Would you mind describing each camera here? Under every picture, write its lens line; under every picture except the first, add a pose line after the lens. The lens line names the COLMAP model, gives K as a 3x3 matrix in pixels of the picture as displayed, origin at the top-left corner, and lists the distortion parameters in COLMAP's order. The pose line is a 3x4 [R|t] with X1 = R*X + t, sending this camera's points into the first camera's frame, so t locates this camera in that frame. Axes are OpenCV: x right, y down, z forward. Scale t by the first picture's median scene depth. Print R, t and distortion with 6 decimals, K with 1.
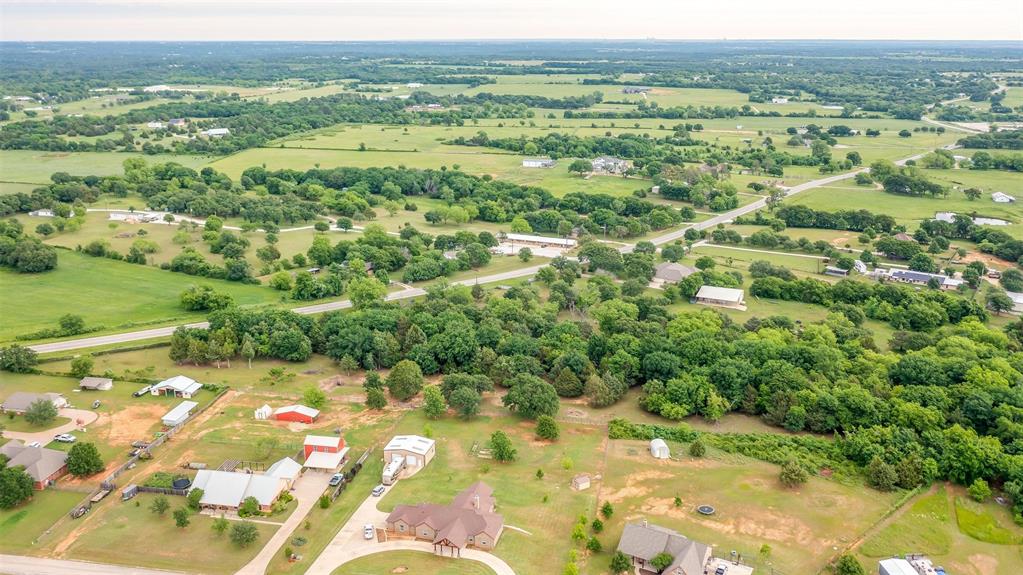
lens RADIAL K [[879.0, 0, 511.5], [0, 879.0, 287.5], [0, 0, 1]] dist [-0.007242, 0.007841]
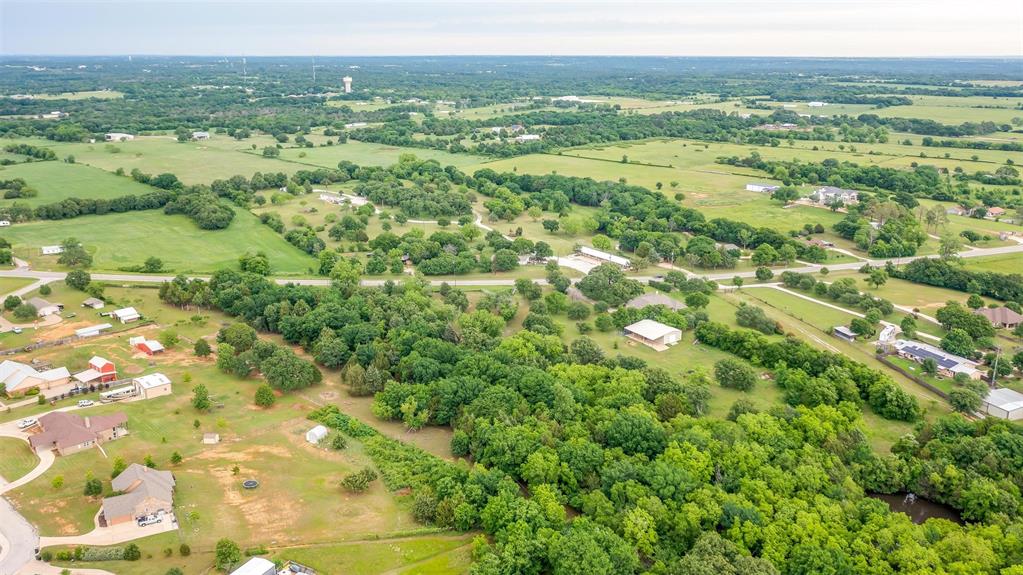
lens RADIAL K [[879.0, 0, 511.5], [0, 879.0, 287.5], [0, 0, 1]] dist [-0.007242, 0.007841]
pose [[0.832992, 0.144954, -0.533960, 0.249574], [-0.153634, 0.987718, 0.028462, -0.016841], [0.531527, 0.058326, 0.845031, 0.054230]]
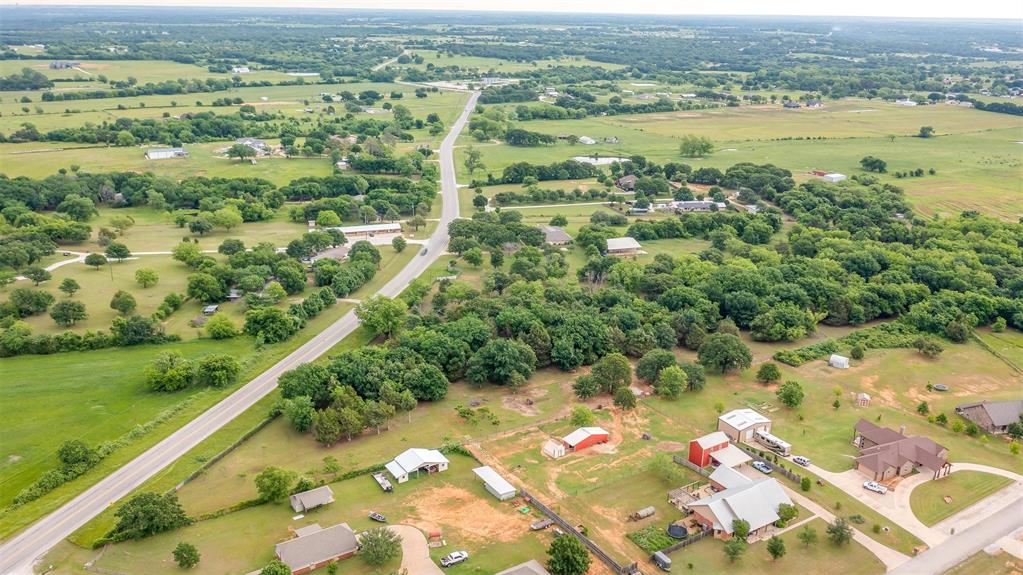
lens RADIAL K [[879.0, 0, 511.5], [0, 879.0, 287.5], [0, 0, 1]] dist [-0.007242, 0.007841]
pose [[0.724483, -0.203192, 0.658663, -0.244216], [0.179424, 0.978215, 0.104417, -0.031980], [-0.665531, 0.042532, 0.745157, 0.106177]]
